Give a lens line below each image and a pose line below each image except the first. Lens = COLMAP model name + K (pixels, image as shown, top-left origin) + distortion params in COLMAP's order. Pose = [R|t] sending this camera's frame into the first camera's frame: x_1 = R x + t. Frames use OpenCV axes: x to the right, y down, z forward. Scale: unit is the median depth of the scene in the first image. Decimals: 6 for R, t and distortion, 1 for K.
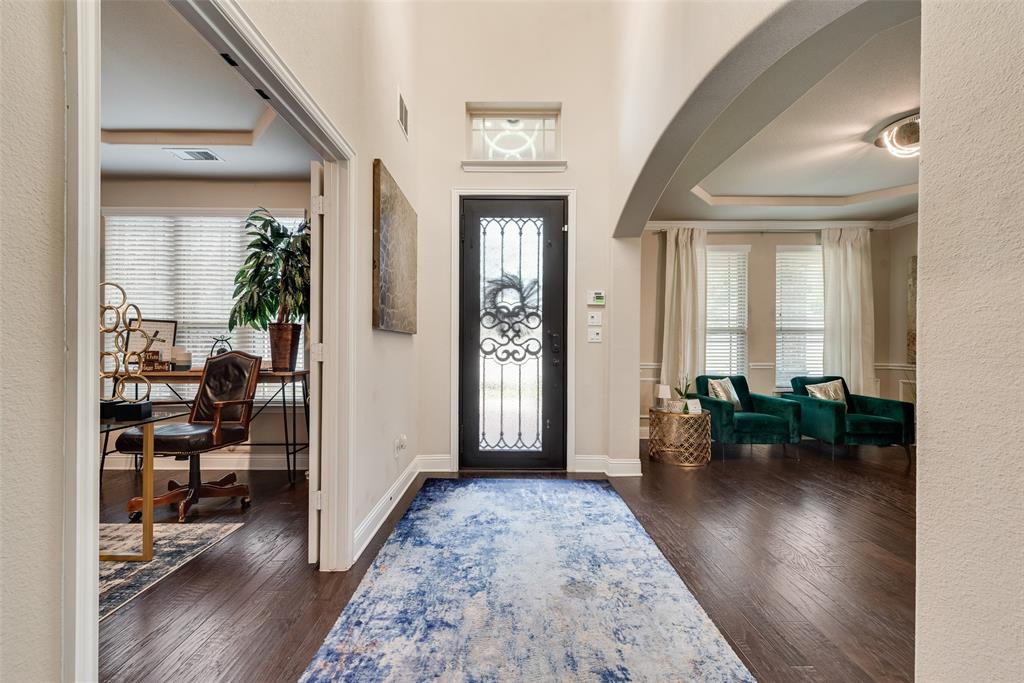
lens RADIAL K [[402.3, 0, 511.1], [0, 402.3, 343.3], [0, 0, 1]] dist [0.009173, -0.000443]
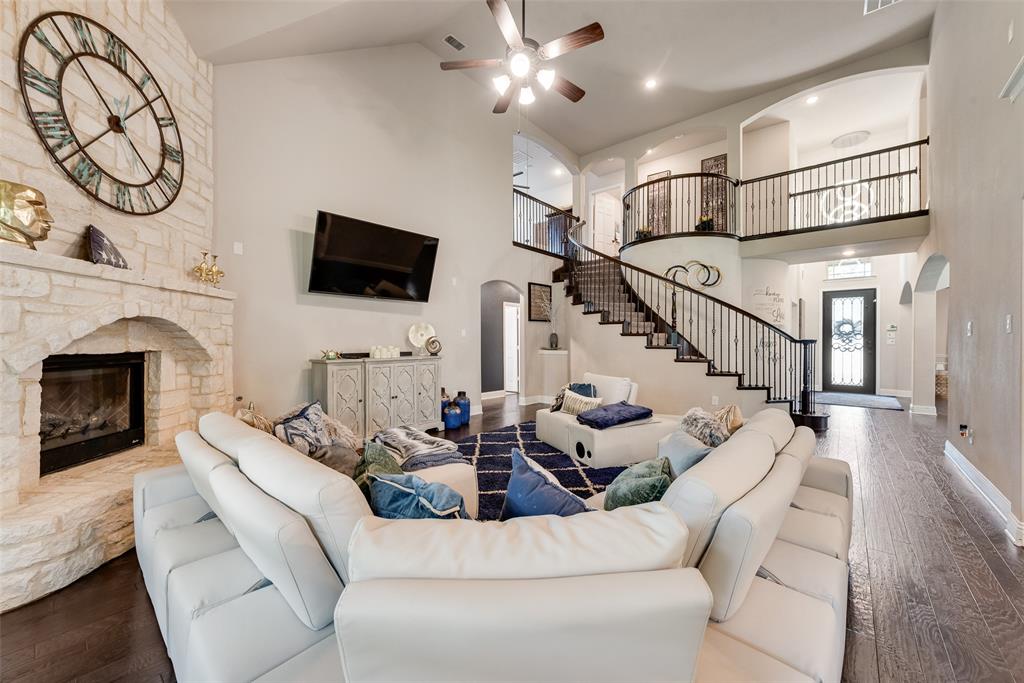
lens RADIAL K [[402.3, 0, 502.6], [0, 402.3, 342.2], [0, 0, 1]] dist [0.009173, -0.000443]
pose [[0.758428, -0.000935, -0.651756, 0.015765], [0.000550, 1.000000, -0.000795, -0.017001], [0.651756, 0.000244, 0.758428, -2.498781]]
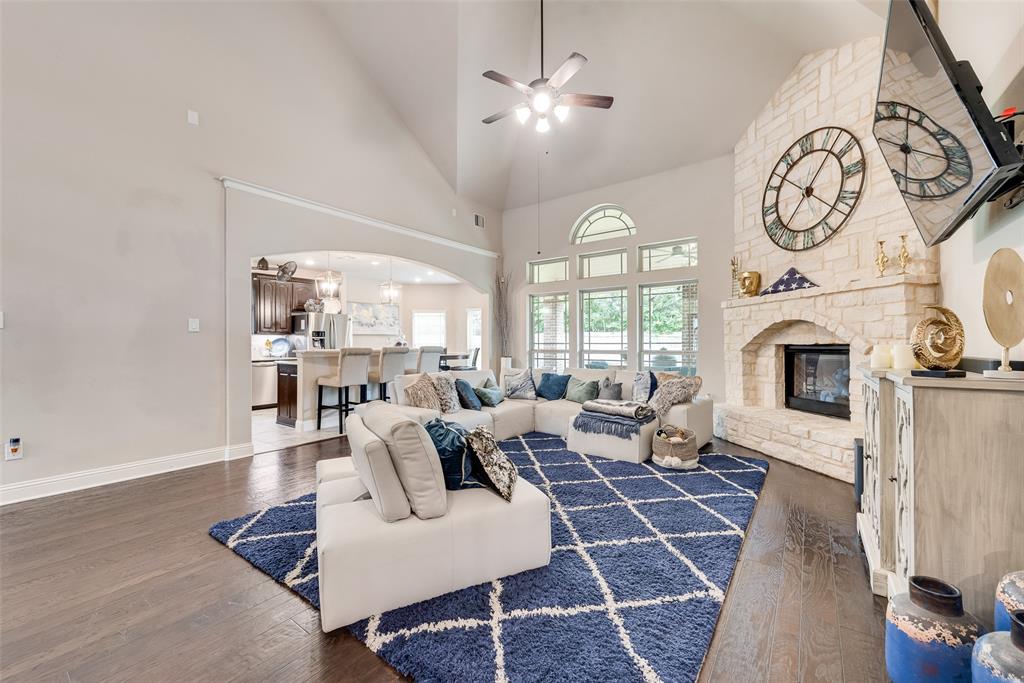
lens RADIAL K [[402.3, 0, 514.6], [0, 402.3, 341.8], [0, 0, 1]] dist [0.009173, -0.000443]
pose [[-0.814652, -0.000799, 0.579949, -1.021969], [-0.000975, 1.000000, 0.000008, -0.004294], [-0.579949, -0.000559, -0.814653, -0.980522]]
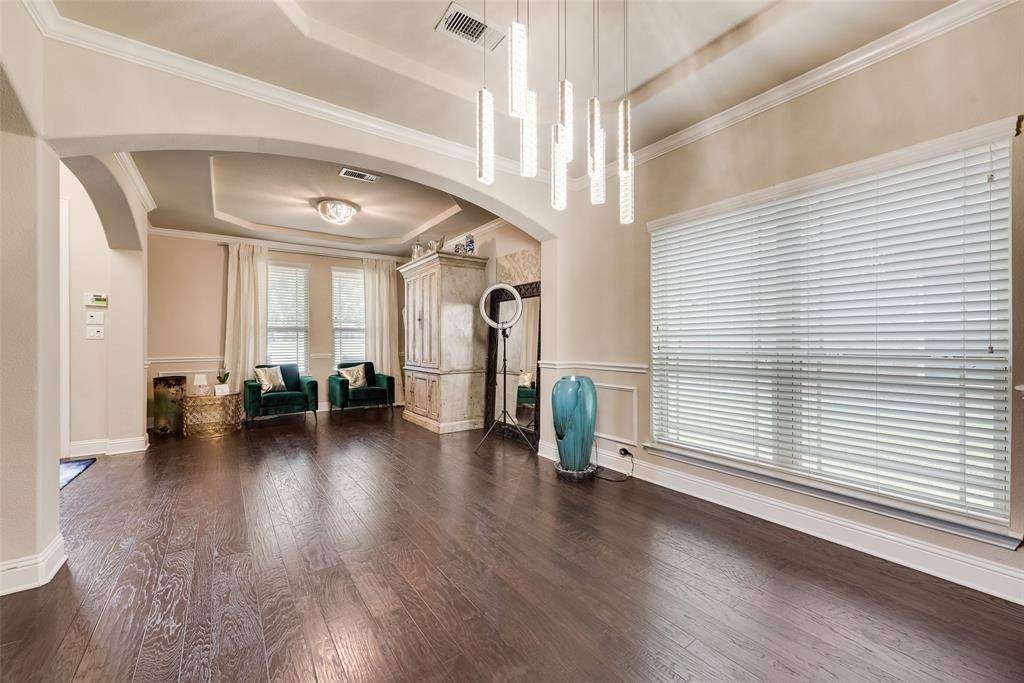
lens RADIAL K [[402.3, 0, 513.7], [0, 402.3, 339.2], [0, 0, 1]] dist [0.009173, -0.000443]
pose [[0.813219, -0.006136, 0.581925, 0.487834], [0.005854, 0.999980, 0.002364, 0.001854], [-0.581928, 0.001484, 0.813239, -0.582889]]
